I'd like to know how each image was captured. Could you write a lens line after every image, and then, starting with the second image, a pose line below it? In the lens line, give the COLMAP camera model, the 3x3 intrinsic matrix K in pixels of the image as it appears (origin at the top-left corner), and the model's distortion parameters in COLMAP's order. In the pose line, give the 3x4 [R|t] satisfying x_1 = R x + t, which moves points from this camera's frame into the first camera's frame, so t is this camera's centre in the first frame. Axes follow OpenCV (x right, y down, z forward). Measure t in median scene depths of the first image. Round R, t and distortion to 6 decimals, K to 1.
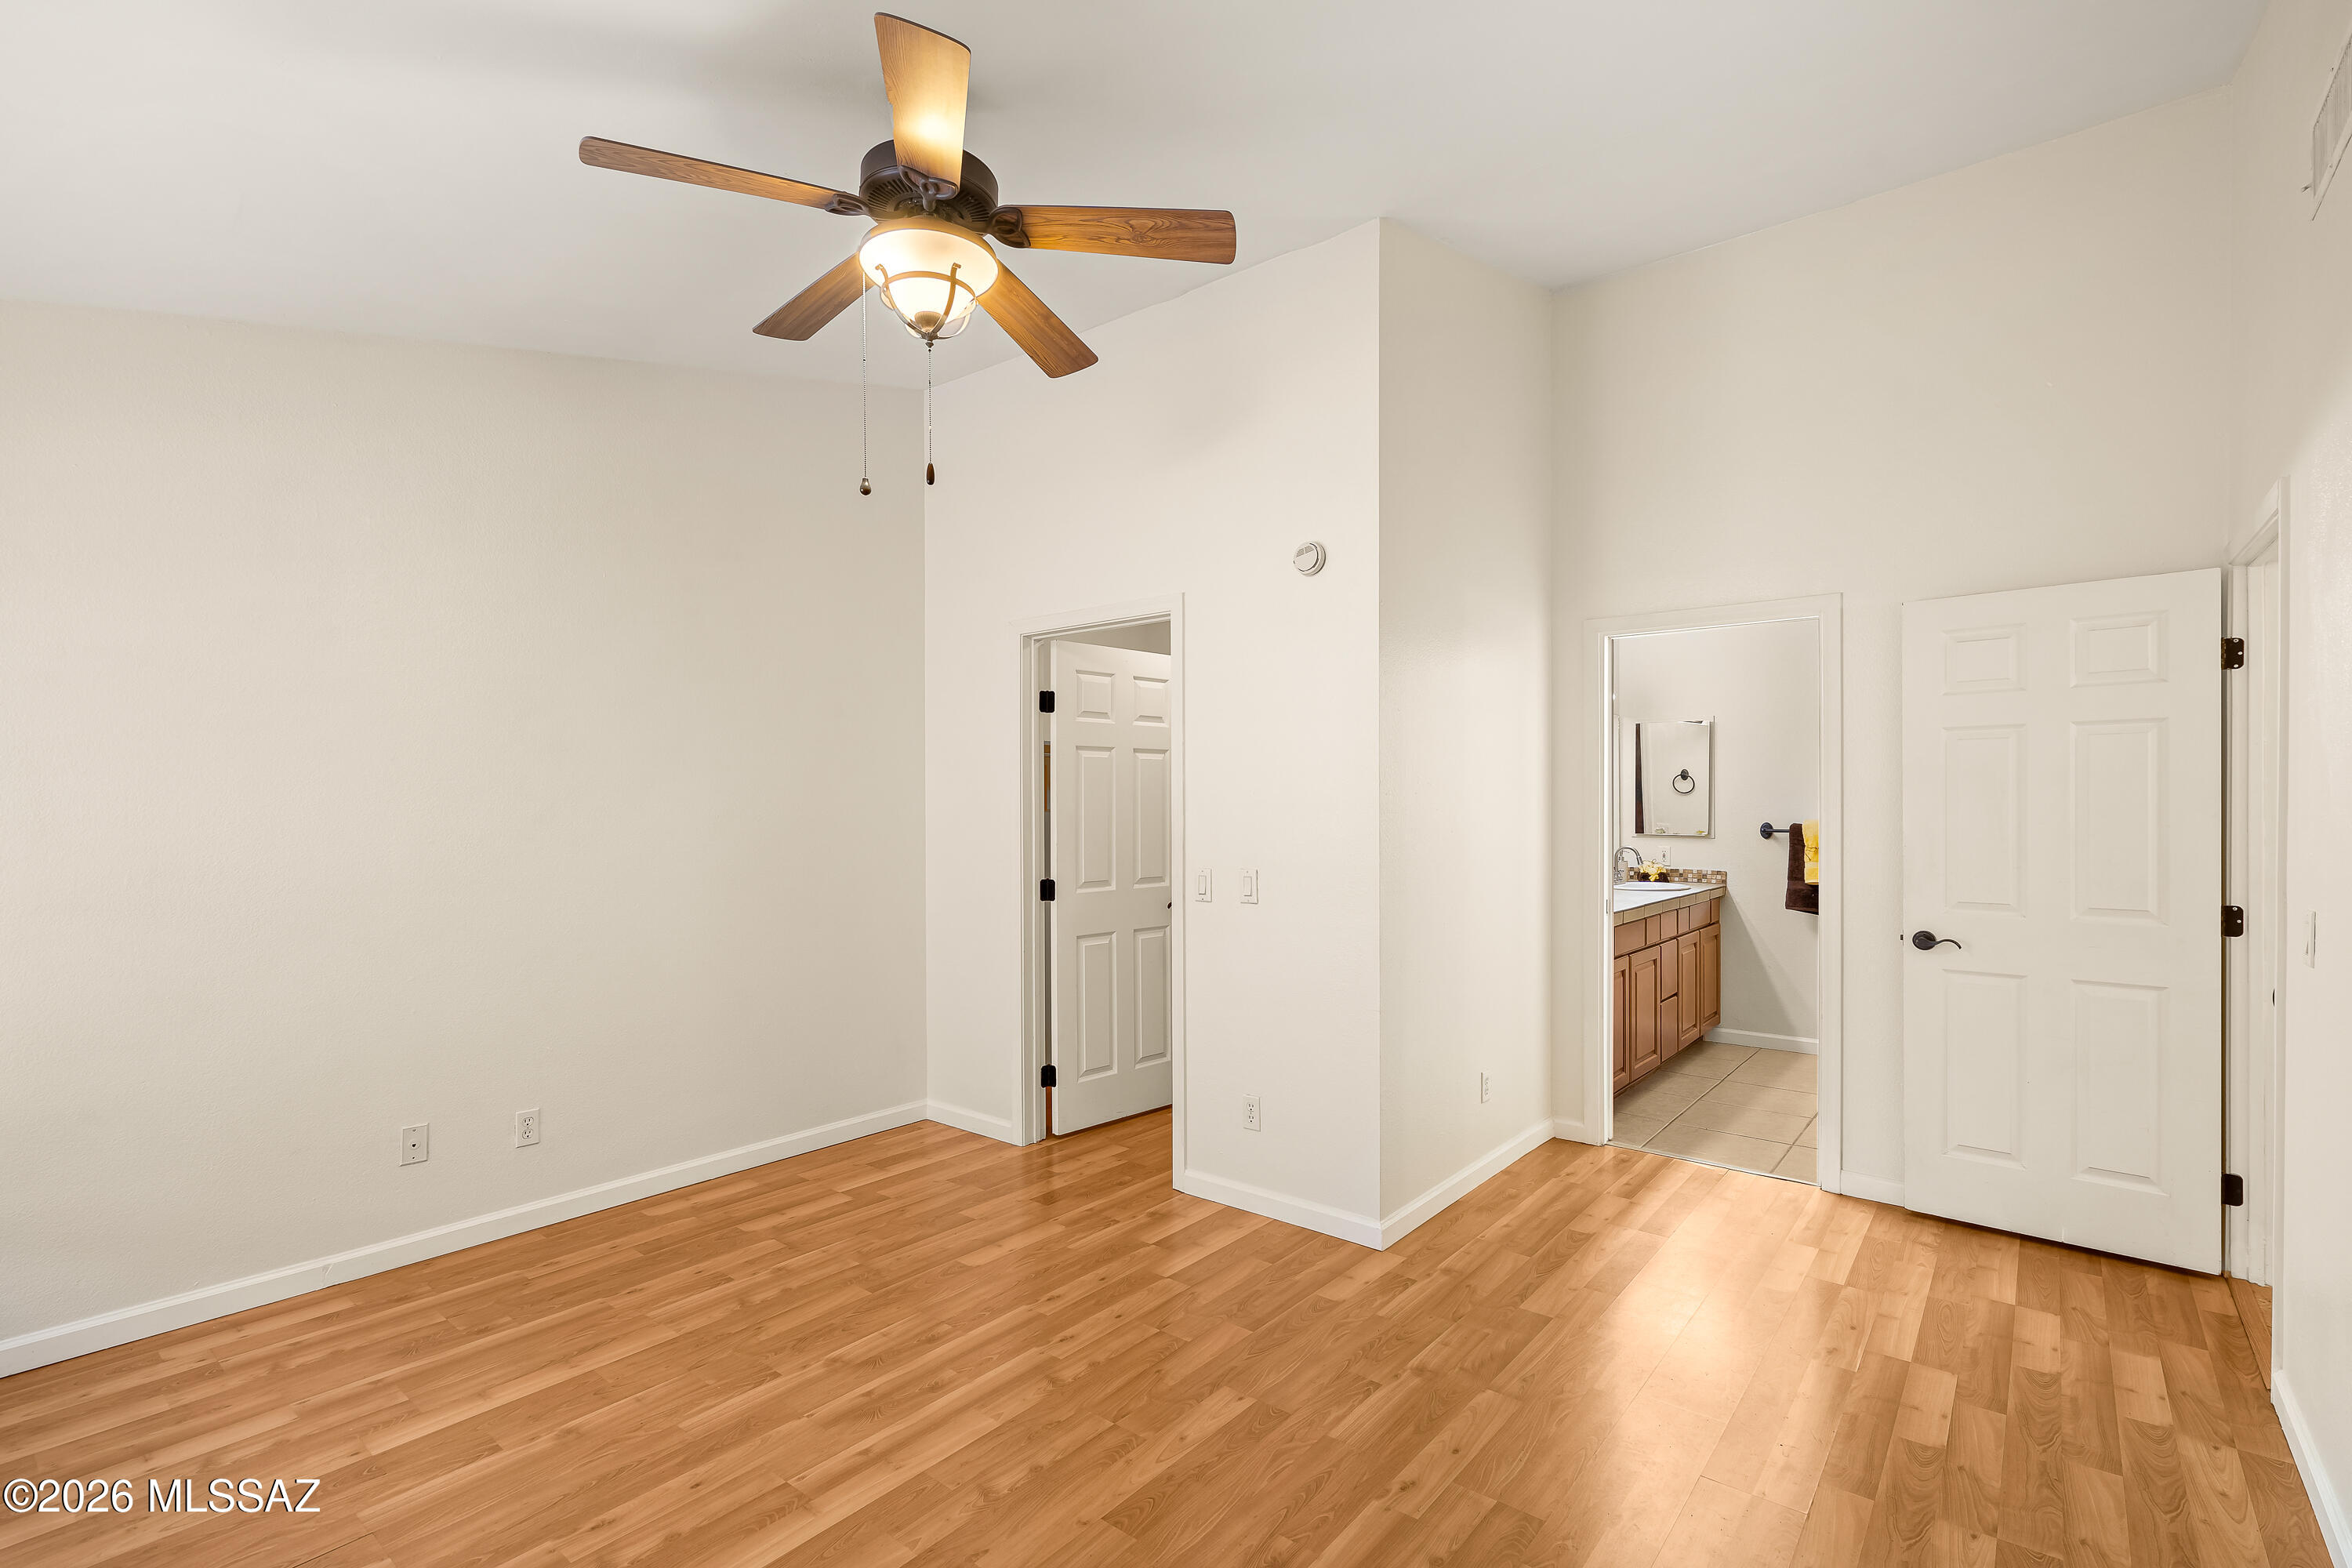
lens RADIAL K [[1070.1, 0, 1167.2], [0, 1070.1, 797.0], [0, 0, 1]] dist [-0.002899, 0.000198]
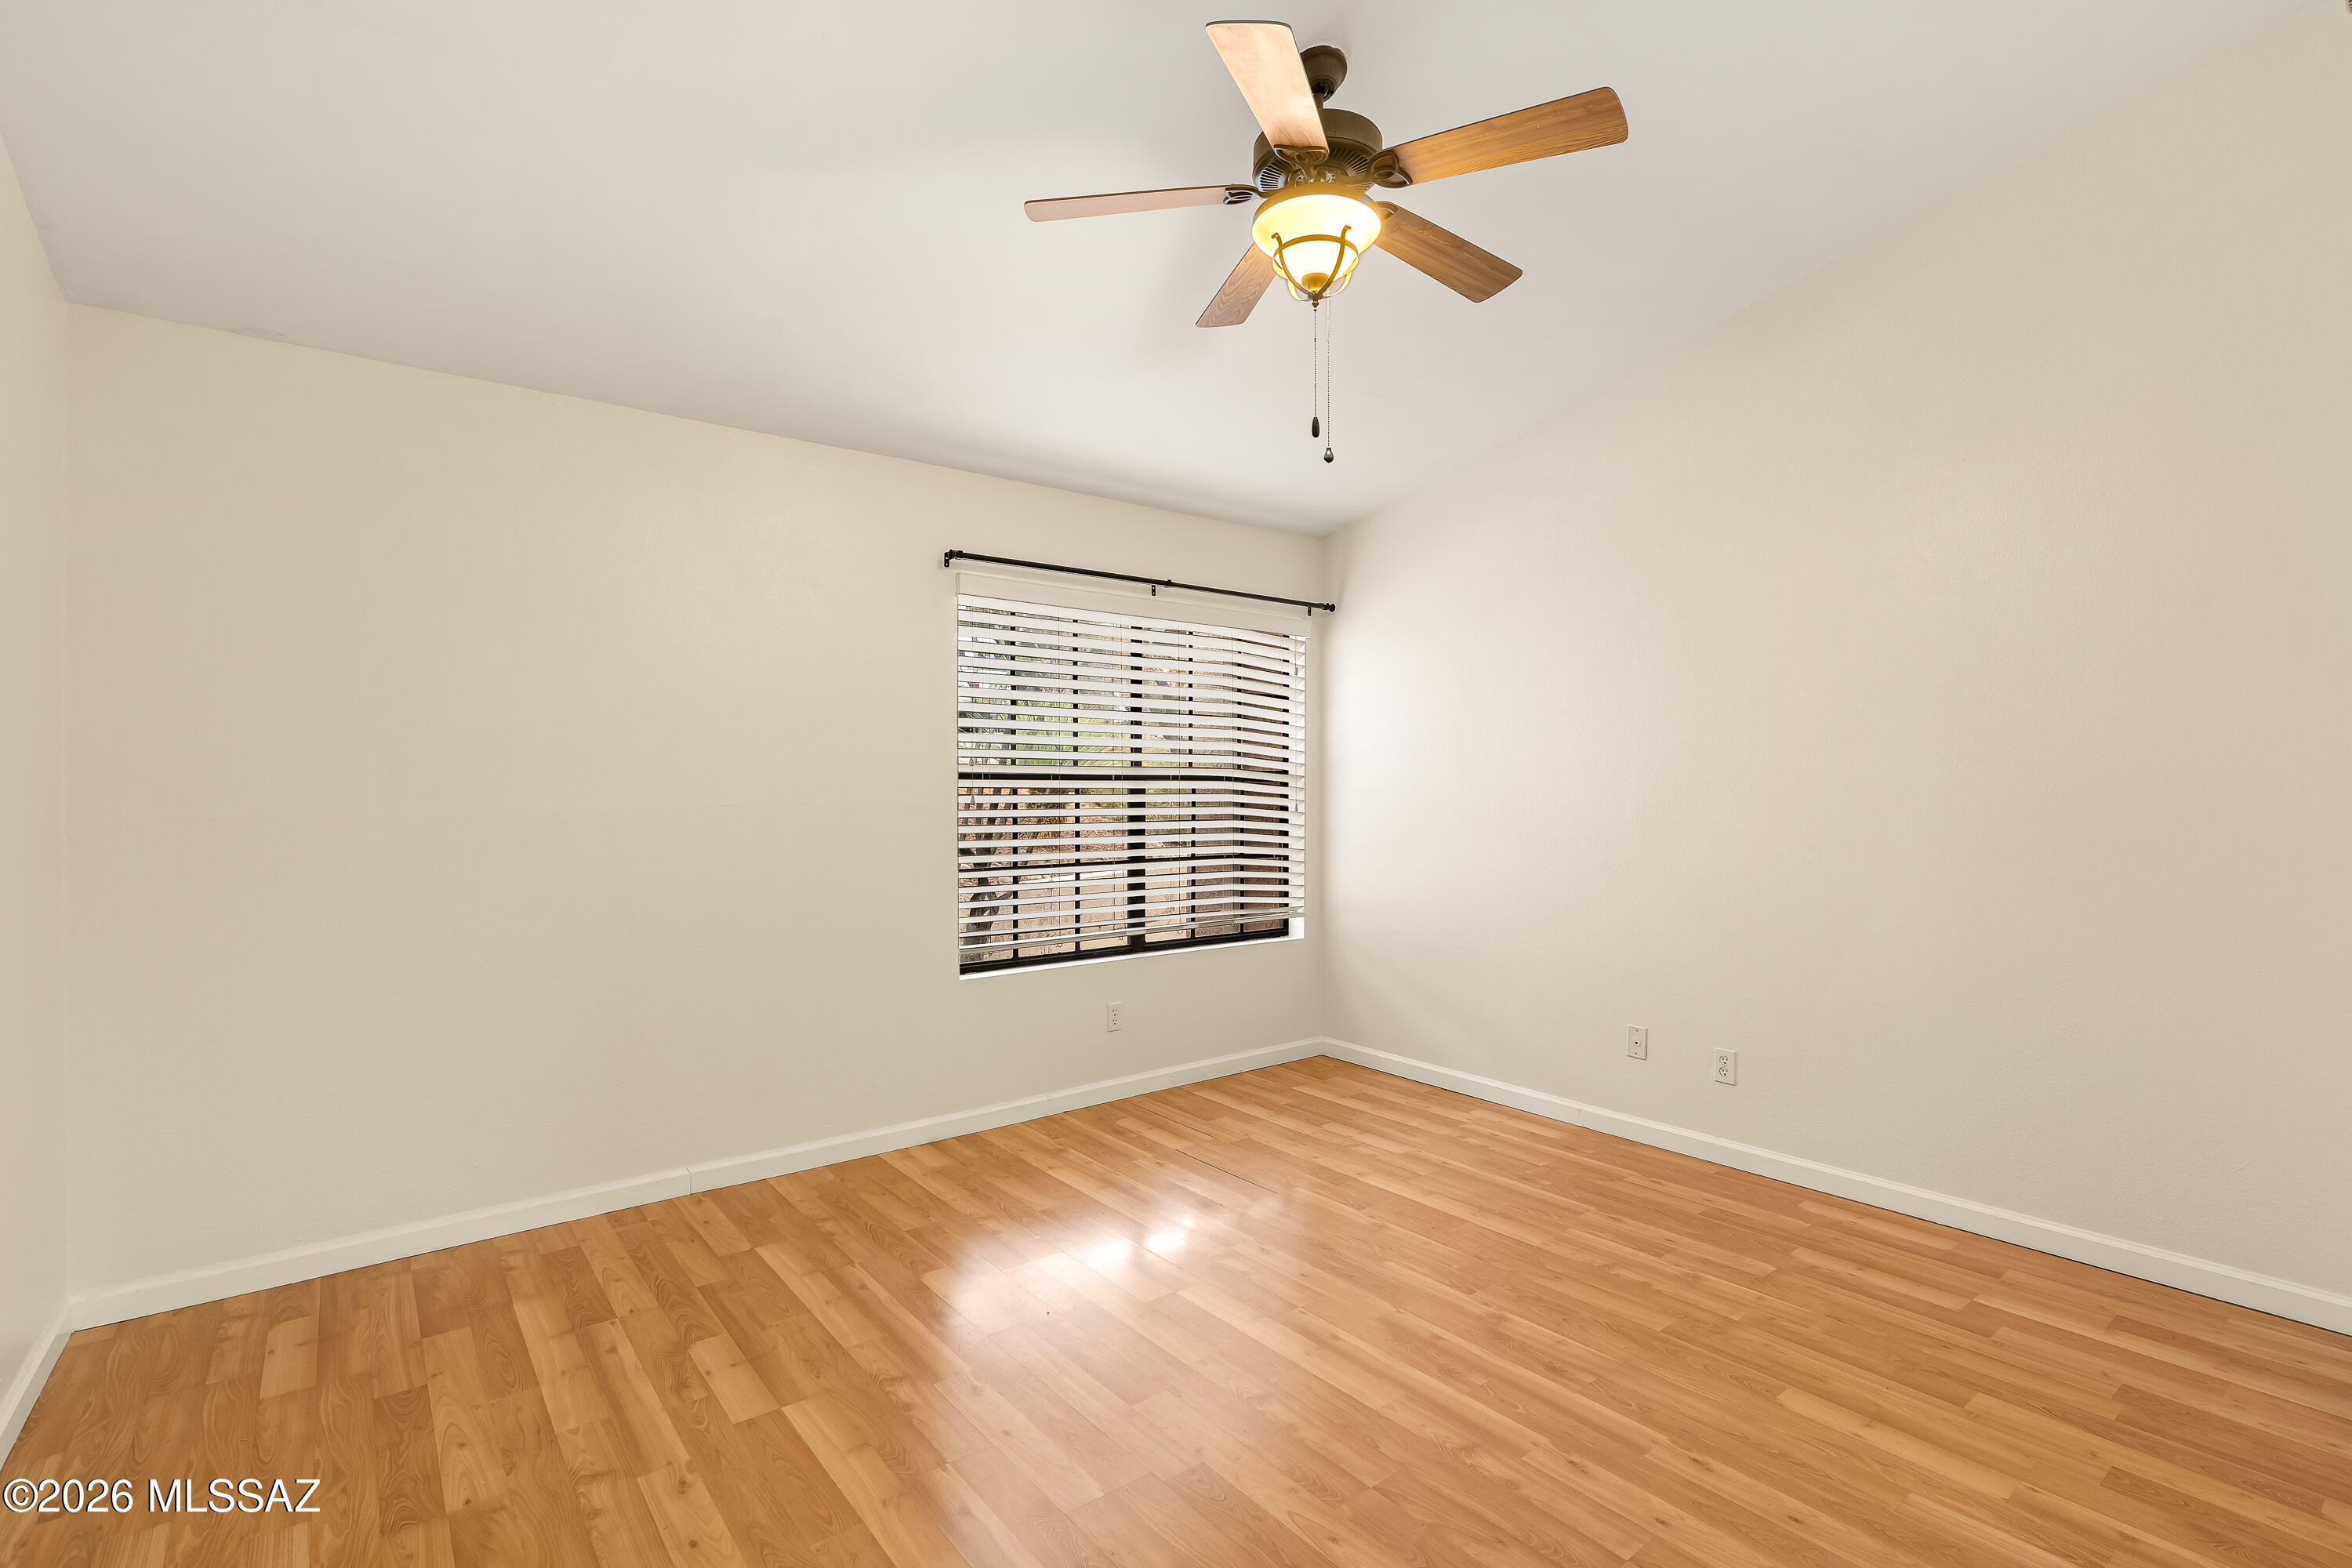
lens RADIAL K [[1070.1, 0, 1167.2], [0, 1070.1, 797.0], [0, 0, 1]] dist [-0.002899, 0.000198]
pose [[-0.208010, 0.014973, -0.978012, 0.548785], [0.005129, 0.999886, 0.014217, 0.033402], [0.978113, -0.002059, -0.208063, 0.724608]]
